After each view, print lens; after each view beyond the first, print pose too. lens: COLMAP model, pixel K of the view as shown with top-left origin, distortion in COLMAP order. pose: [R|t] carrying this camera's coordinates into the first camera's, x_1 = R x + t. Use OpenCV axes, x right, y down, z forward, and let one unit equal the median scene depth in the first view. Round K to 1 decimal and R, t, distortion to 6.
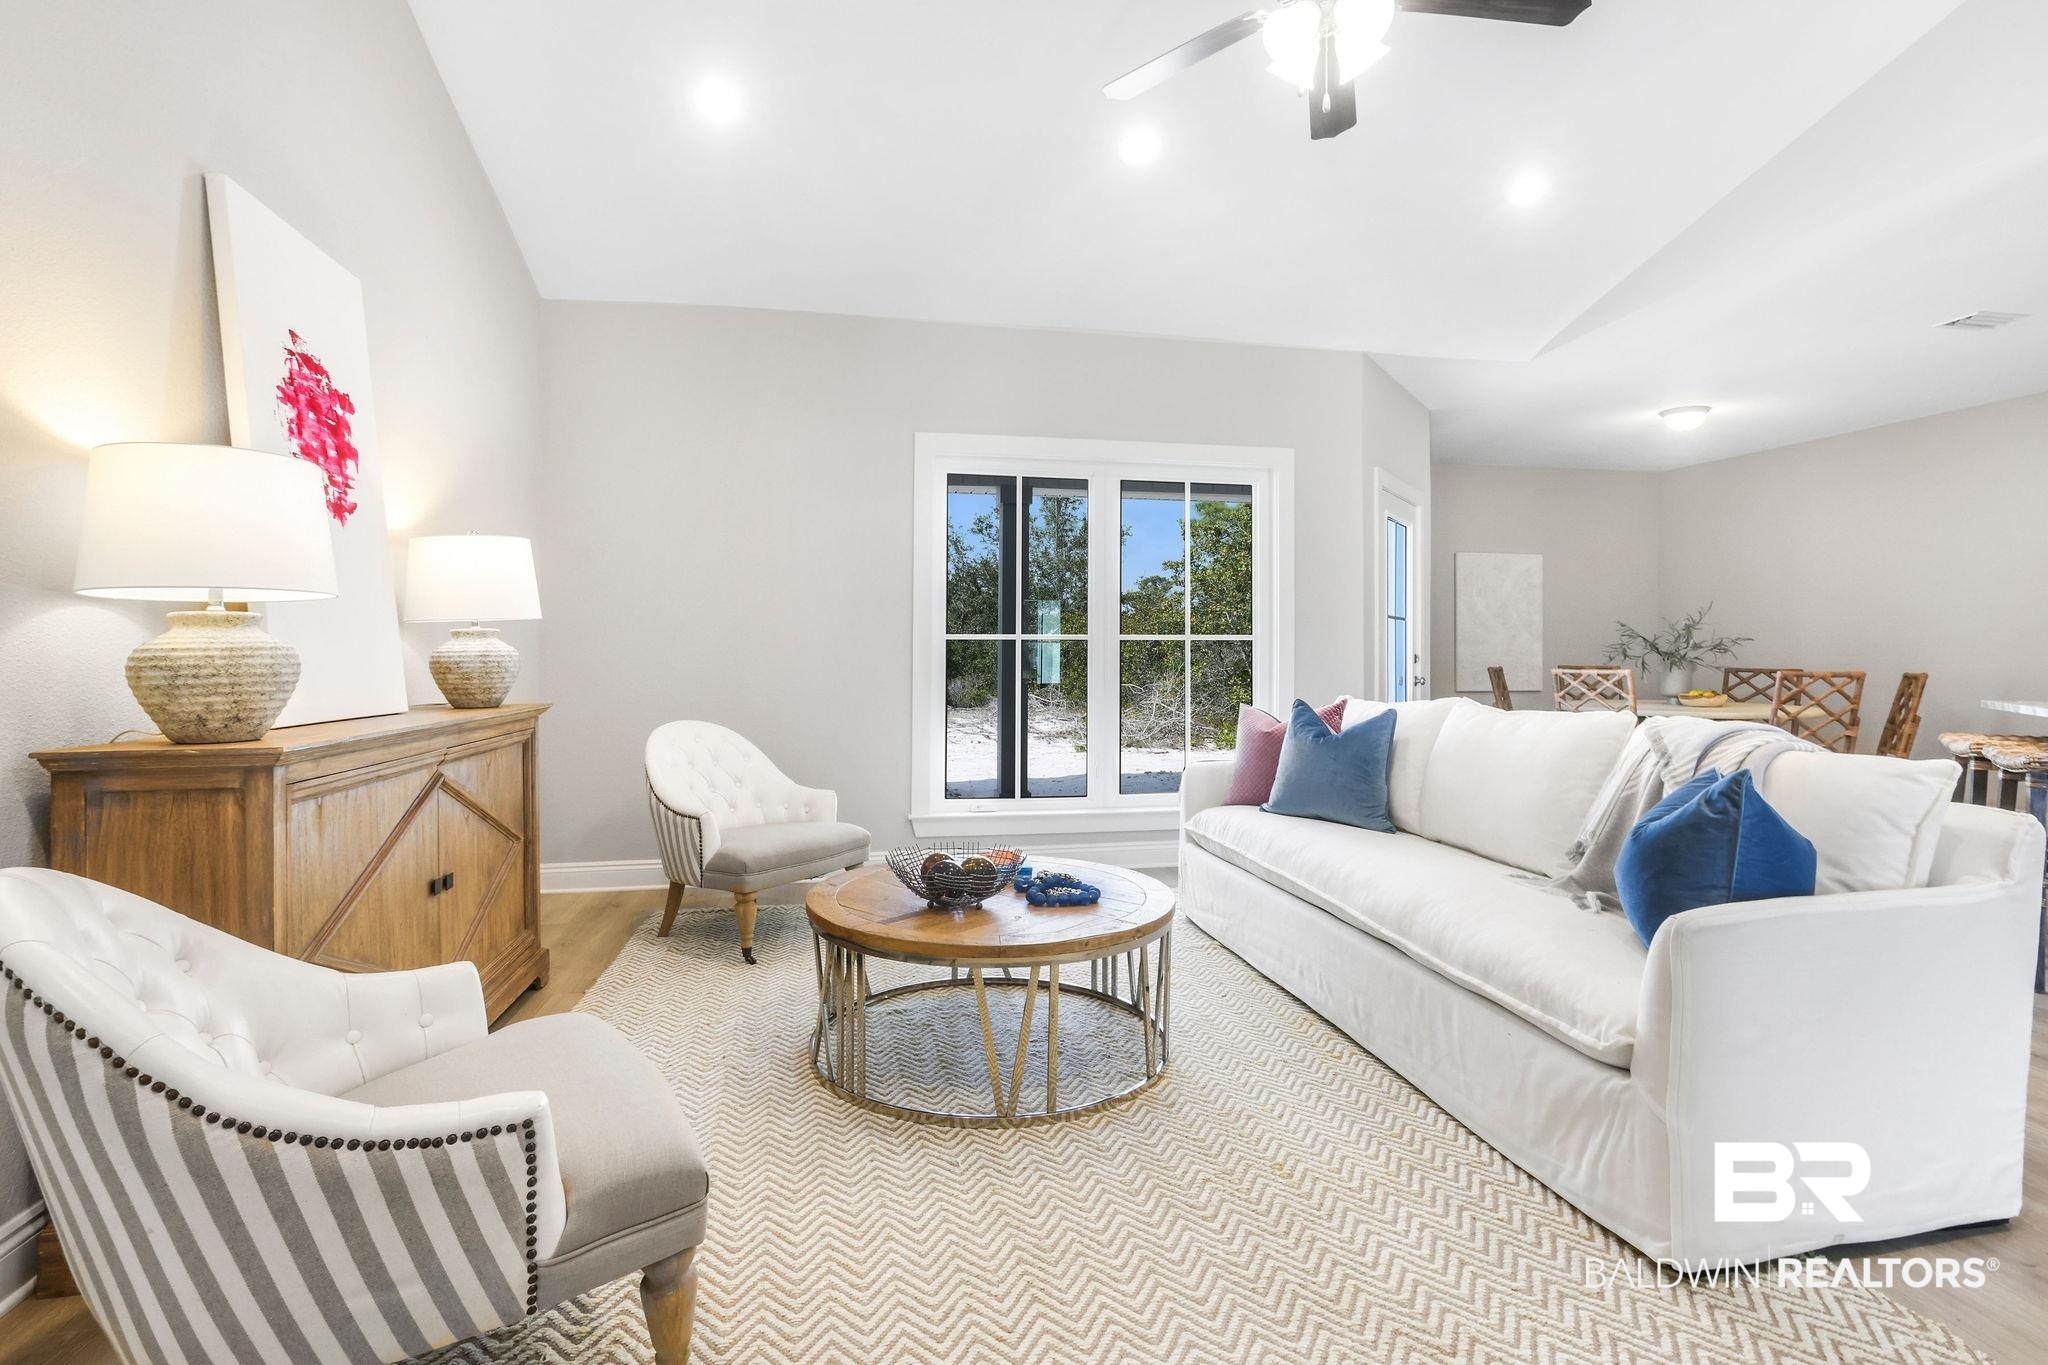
lens RADIAL K [[950.8, 0, 1021.1], [0, 950.8, 671.4], [0, 0, 1]] dist [-0.023574, 0.012843]
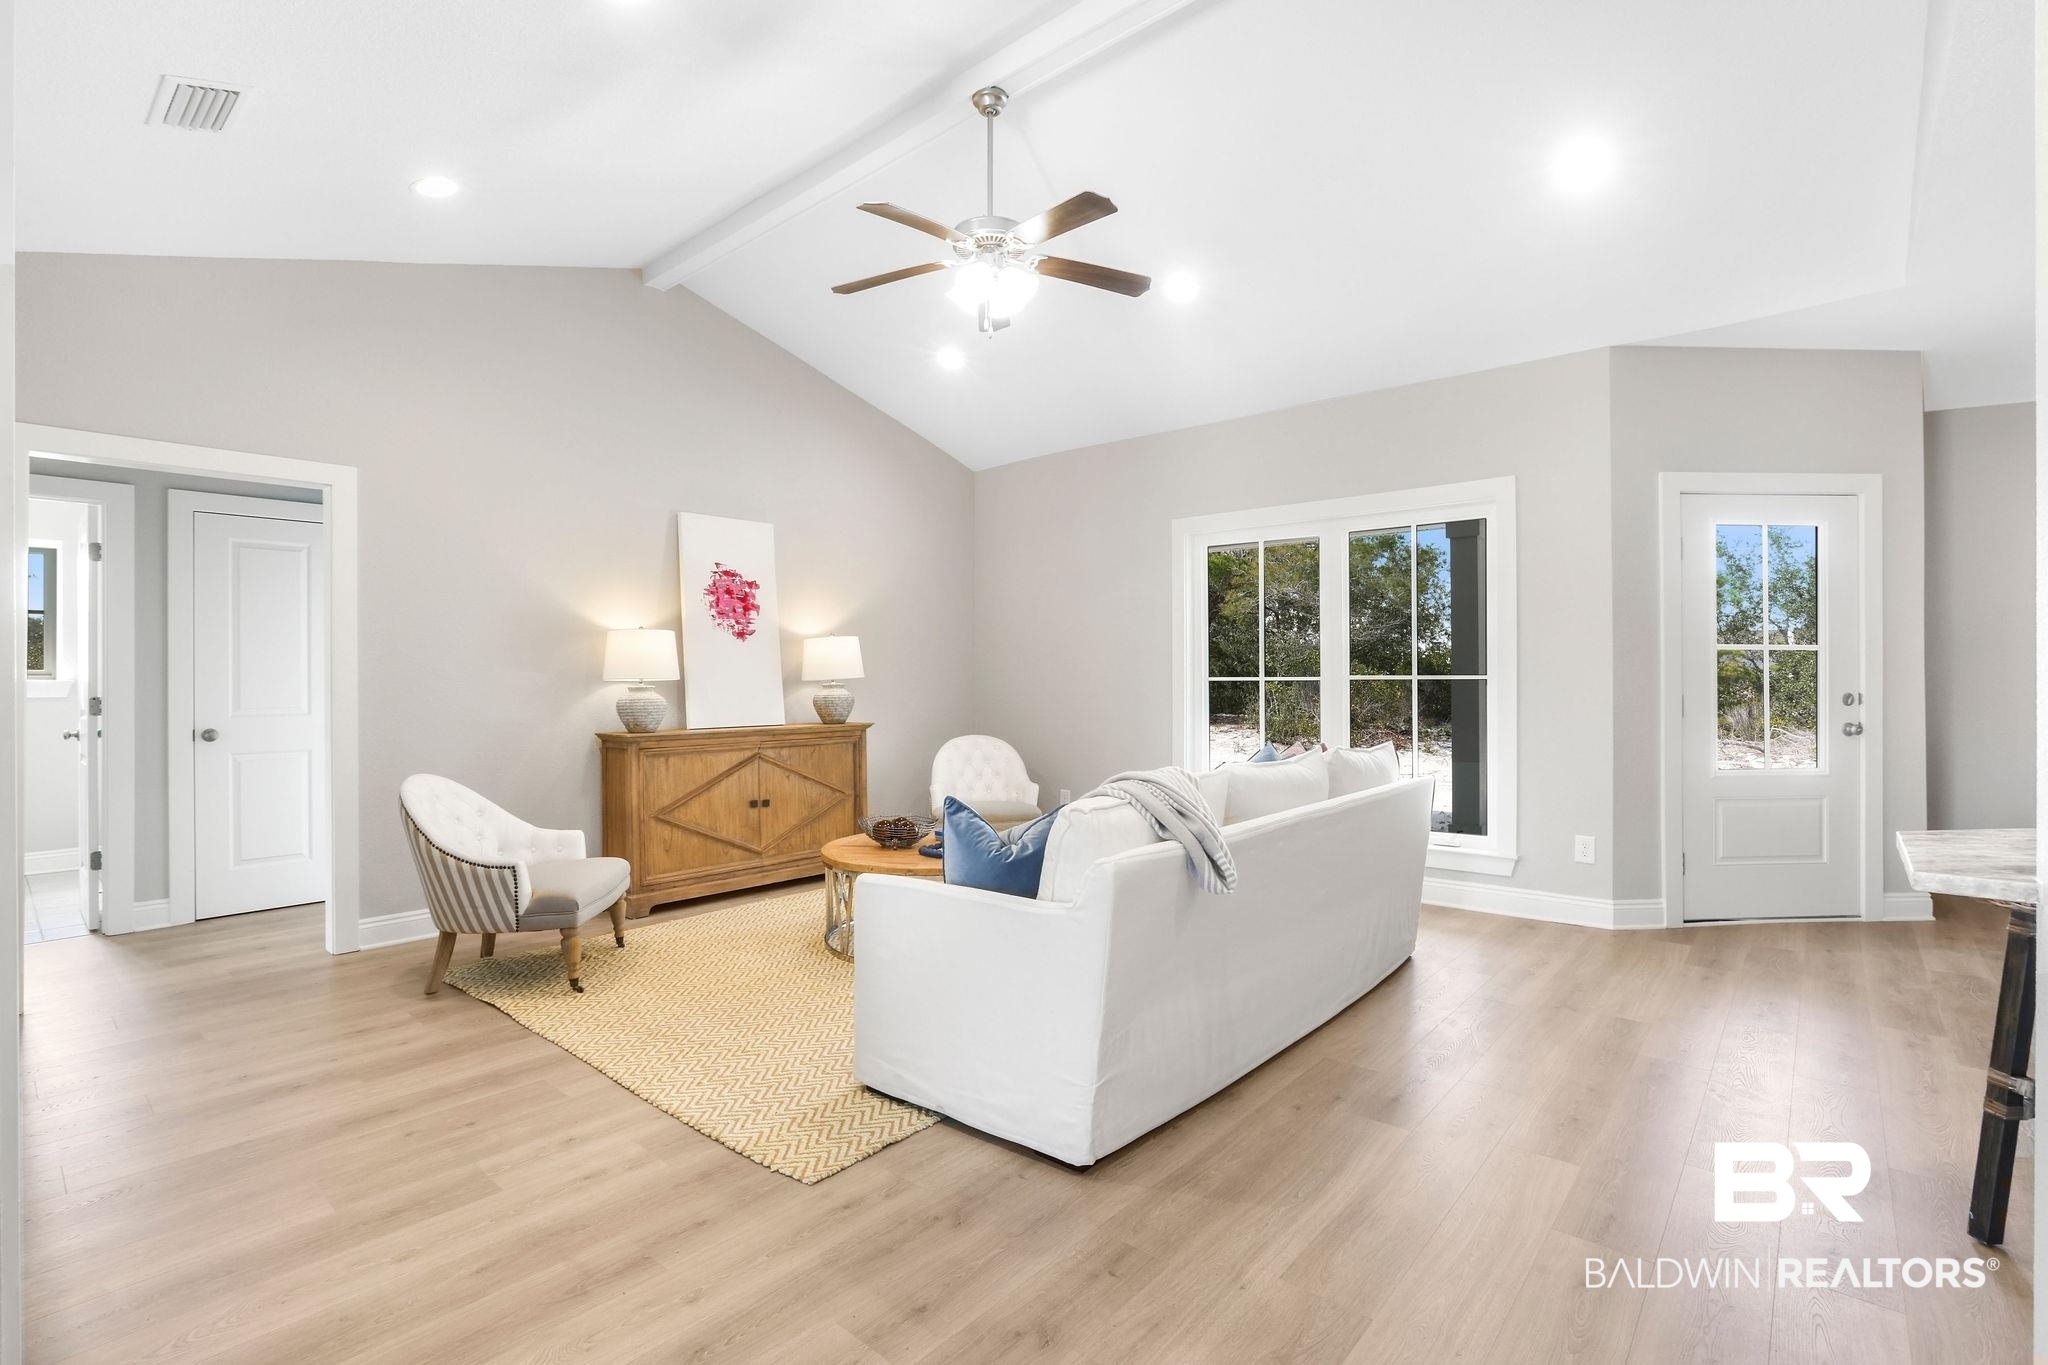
lens RADIAL K [[950.8, 0, 1034.7], [0, 950.8, 681.6], [0, 0, 1]] dist [-0.023574, 0.012843]
pose [[0.637483, -0.003278, -0.770458, 1.445052], [-0.005990, 0.999940, -0.009210, -0.040161], [0.770441, 0.010486, 0.637425, 0.083636]]
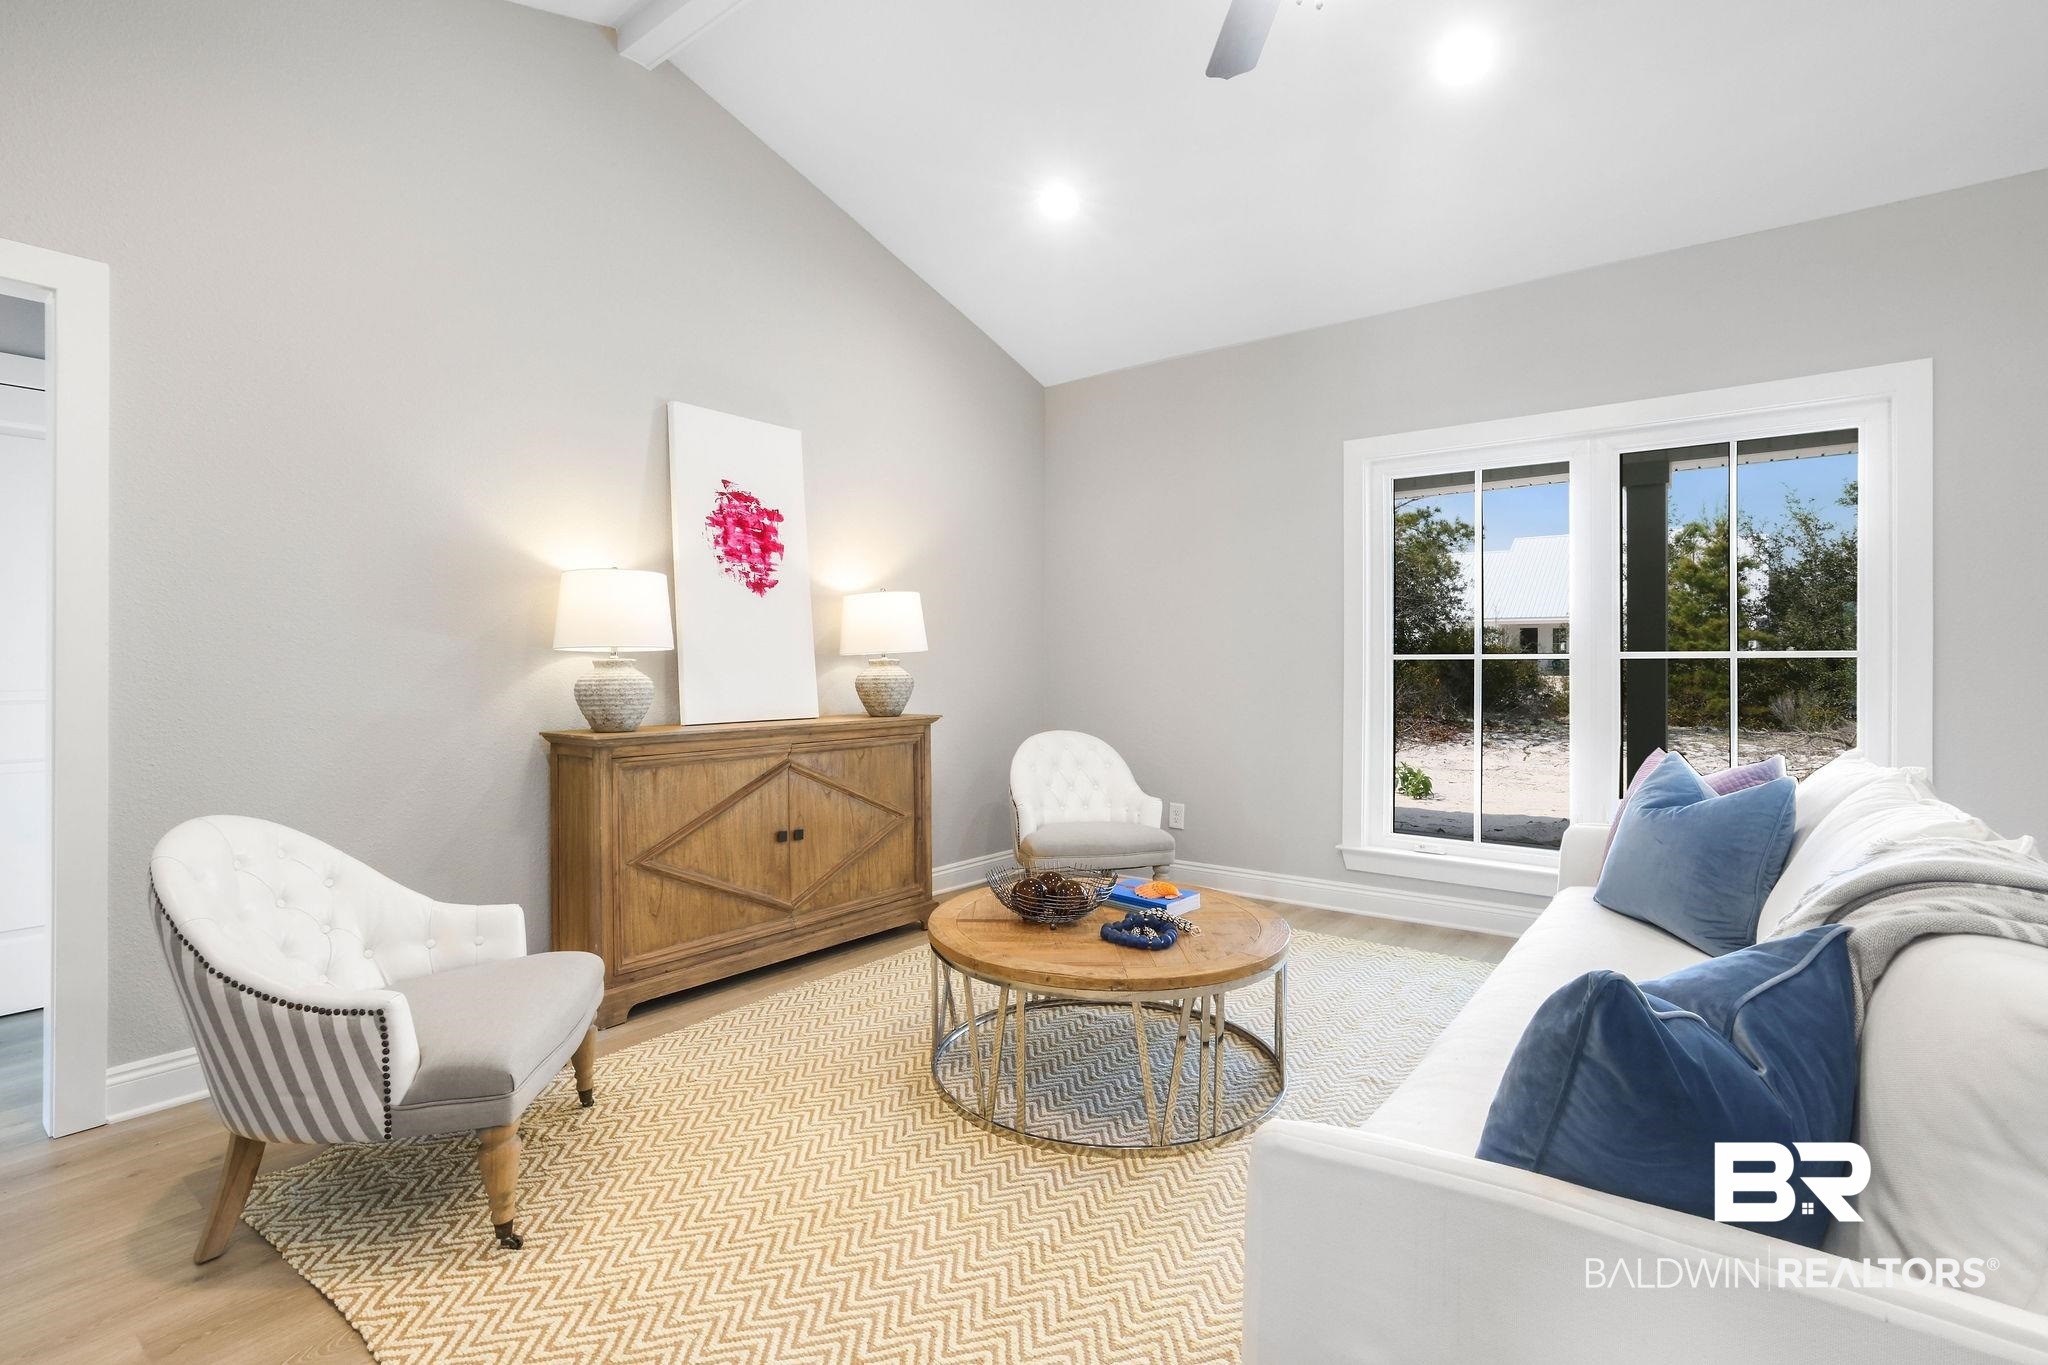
lens RADIAL K [[950.8, 0, 1040.6], [0, 950.8, 666.5], [0, 0, 1]] dist [-0.023574, 0.012843]
pose [[0.684257, 0.001505, -0.729240, 0.714866], [-0.011823, 0.999889, -0.009030, -0.029571], [0.729145, 0.014801, 0.684199, 0.260028]]
